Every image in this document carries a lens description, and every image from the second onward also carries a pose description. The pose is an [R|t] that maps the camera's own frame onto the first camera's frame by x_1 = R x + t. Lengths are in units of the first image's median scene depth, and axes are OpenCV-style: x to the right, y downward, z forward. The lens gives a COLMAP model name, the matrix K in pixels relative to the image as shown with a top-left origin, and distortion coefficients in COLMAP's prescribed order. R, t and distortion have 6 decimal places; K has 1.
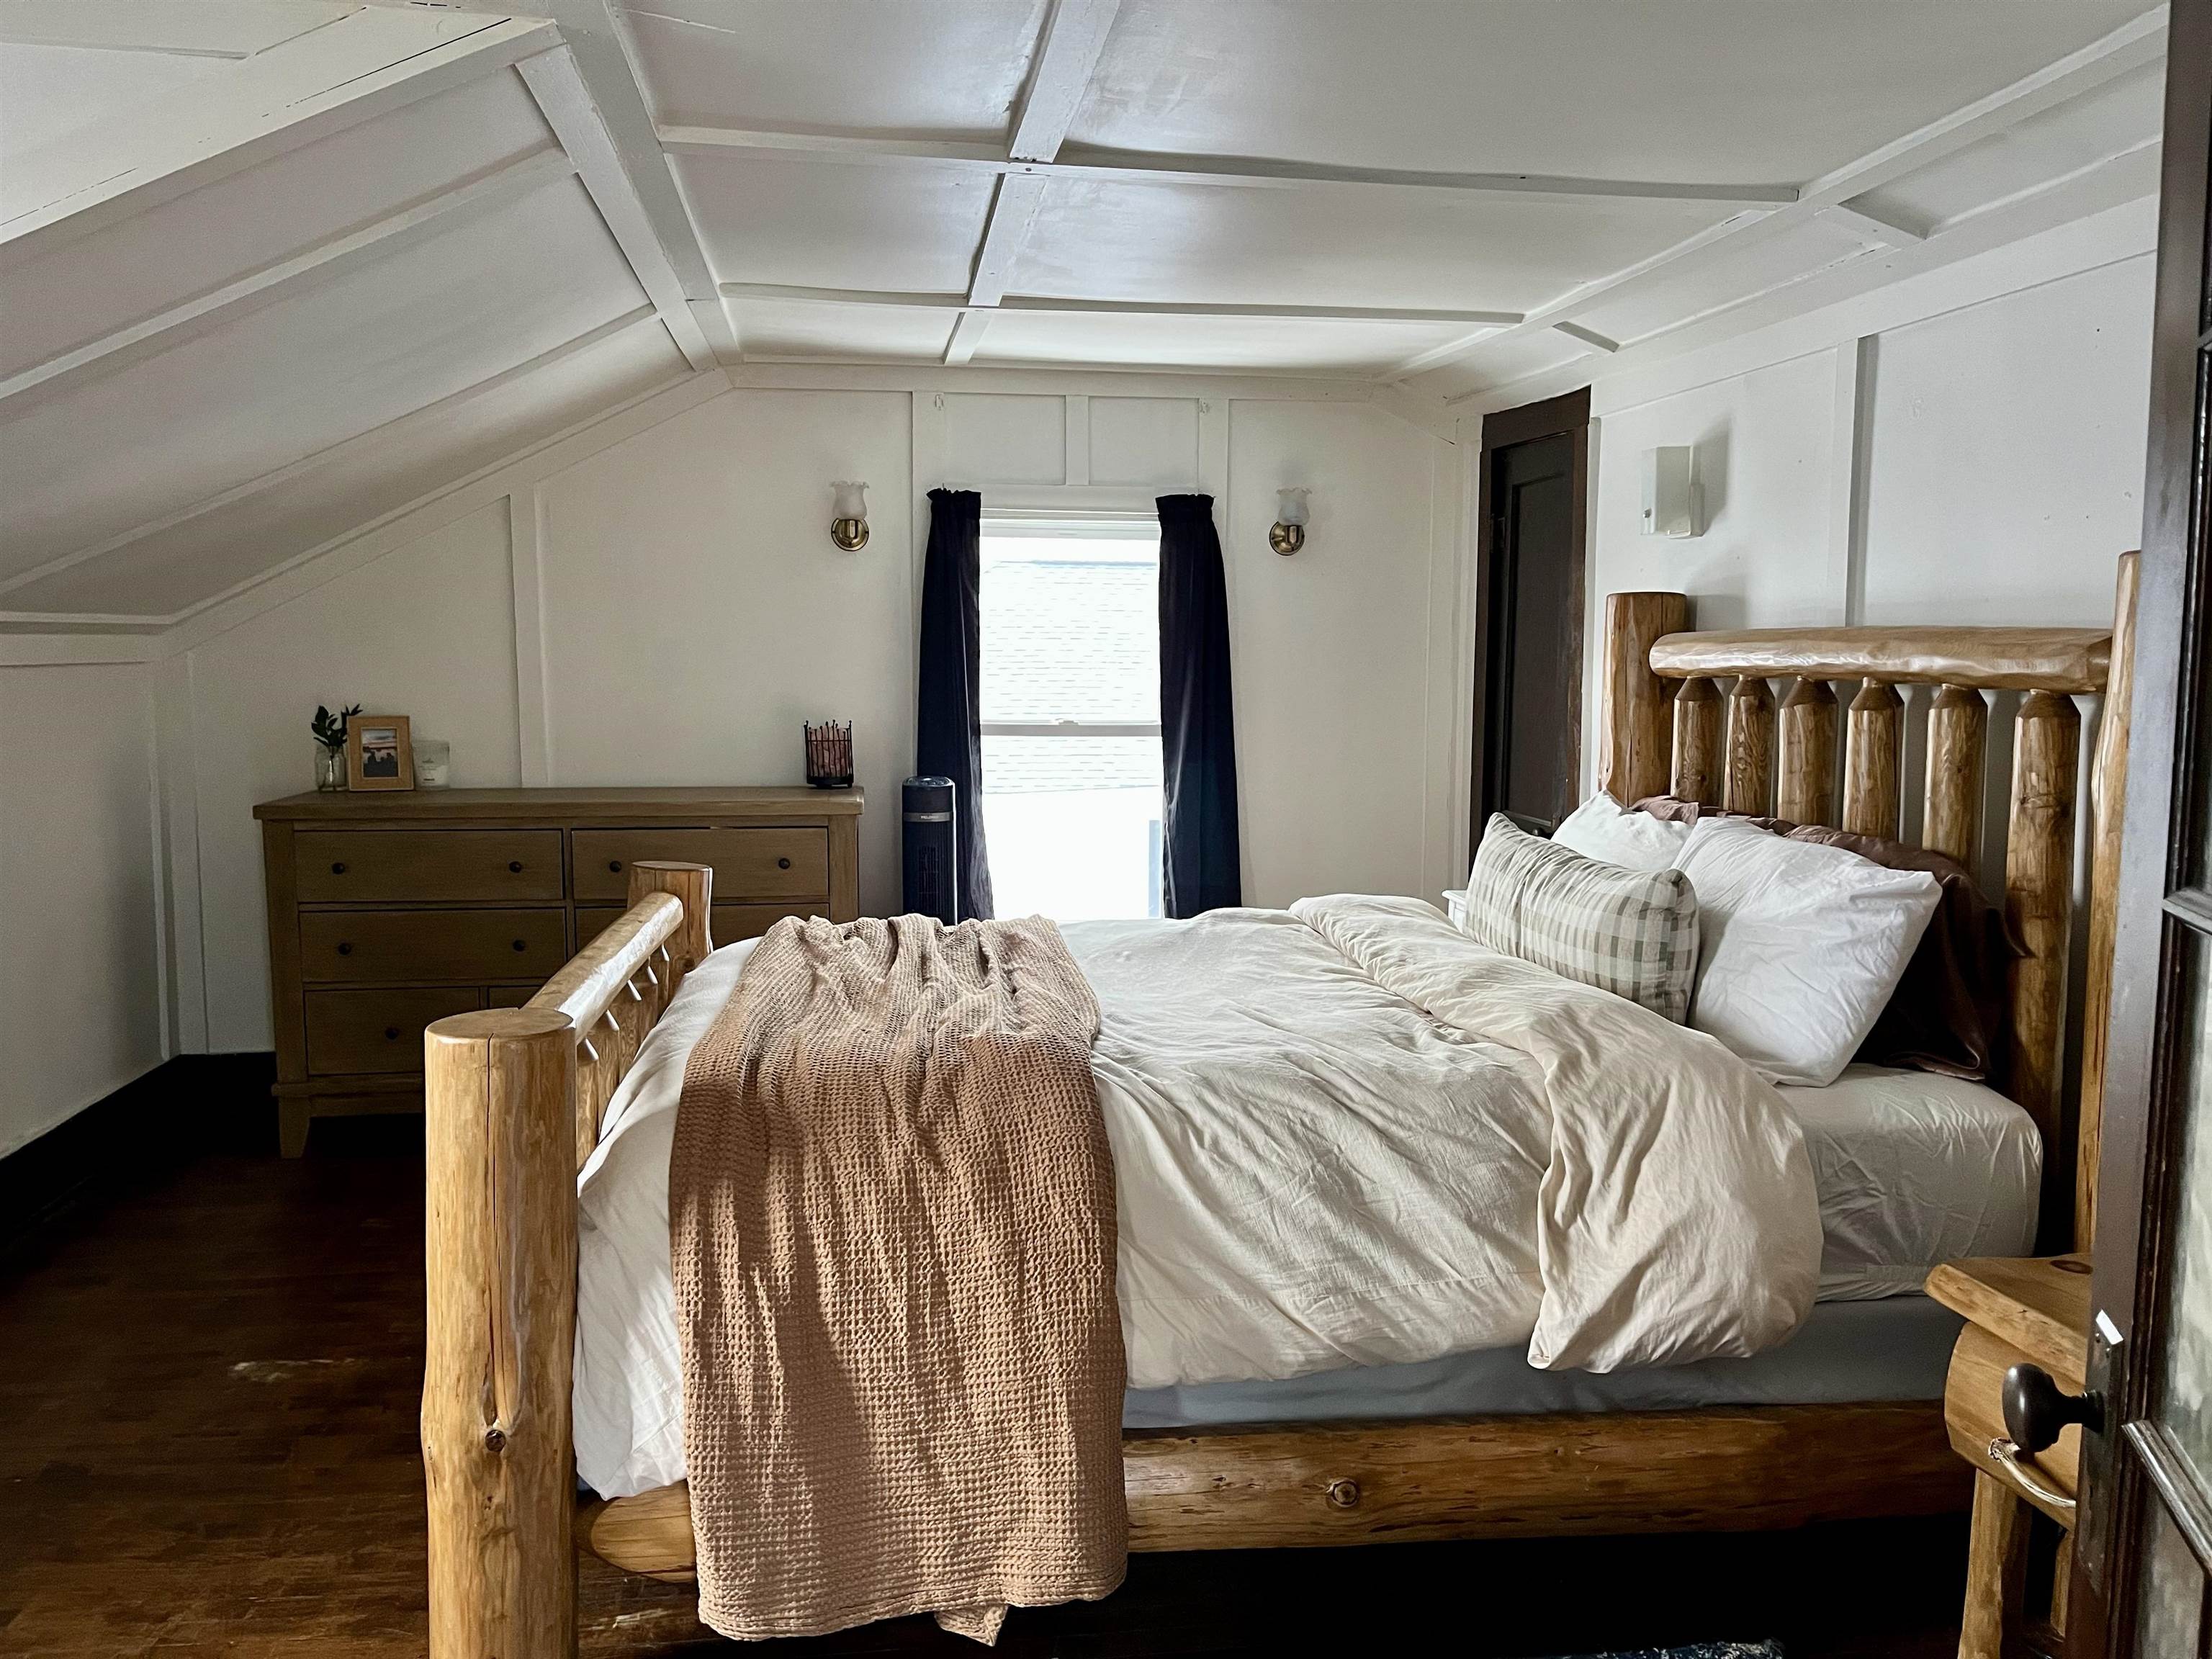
lens RADIAL K [[1681.3, 0, 1100.3], [0, 1681.3, 836.6], [0, 0, 1]] dist [0.064663, -0.088329]
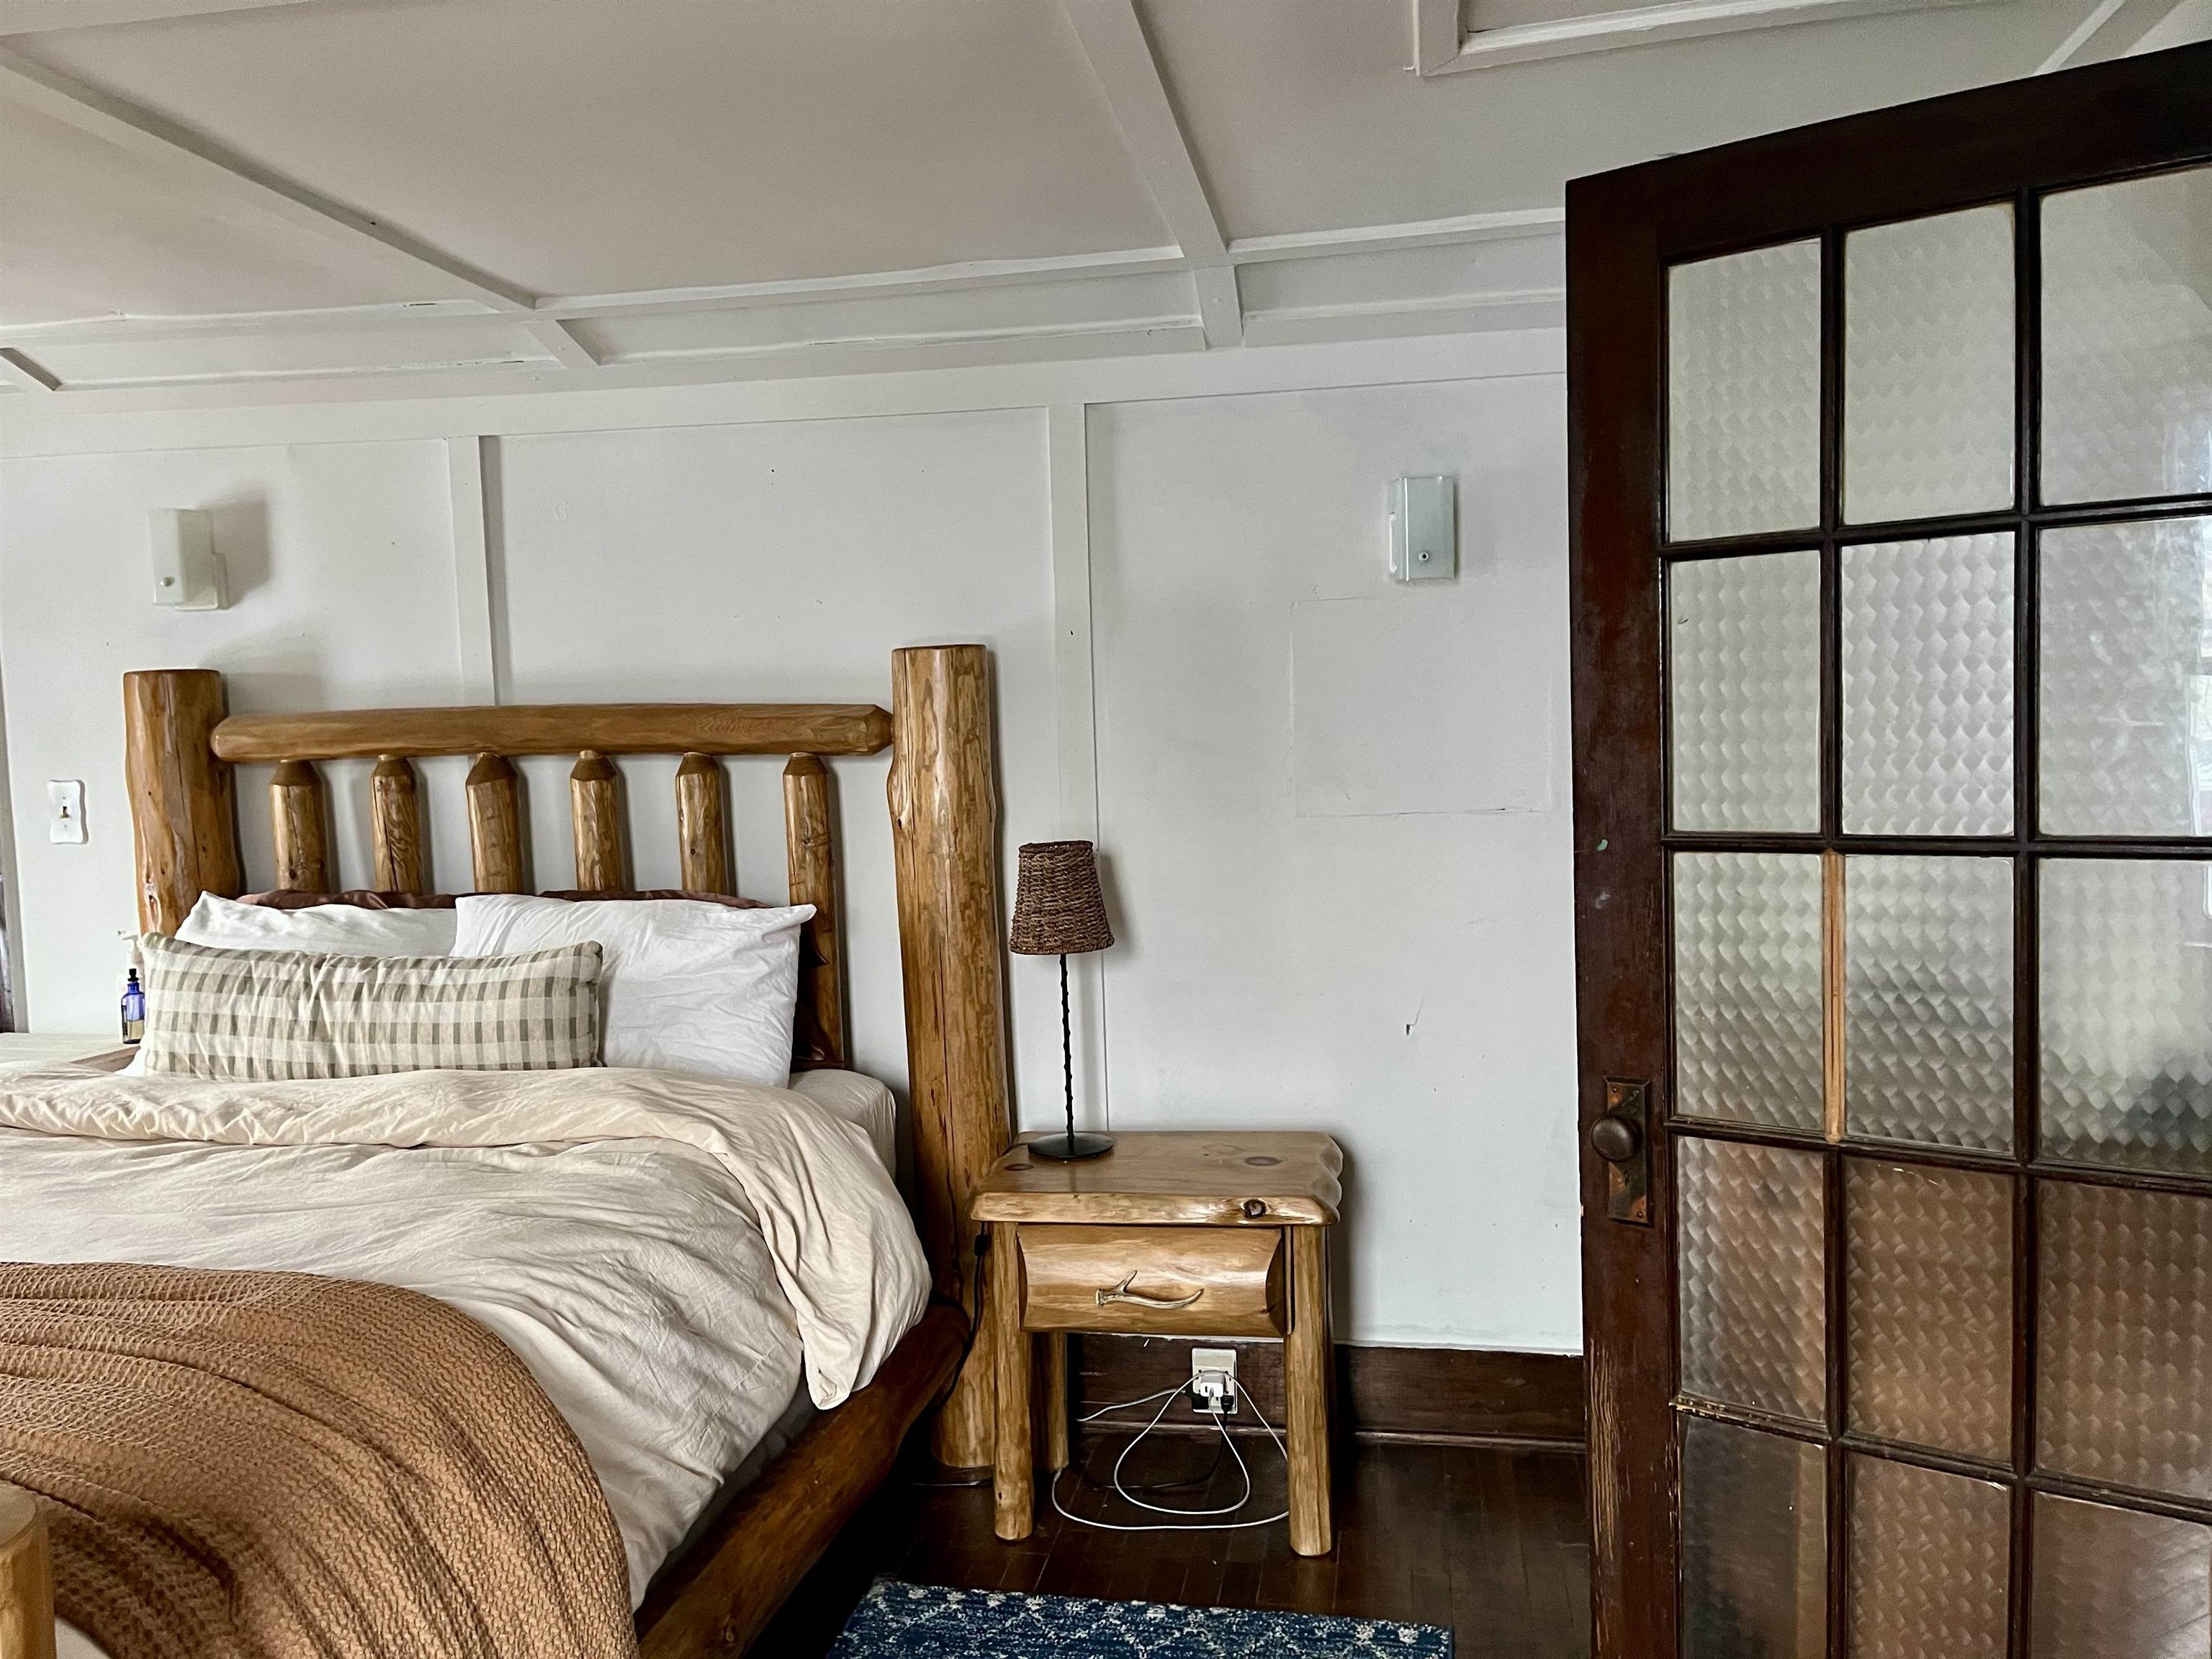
lens RADIAL K [[1681.3, 0, 1092.3], [0, 1681.3, 814.3], [0, 0, 1]] dist [0.064663, -0.088329]
pose [[0.316624, -0.076154, 0.945489, -0.514074], [0.128498, 0.991027, 0.036791, -0.054334], [-0.939807, 0.109845, 0.323569, 0.364789]]
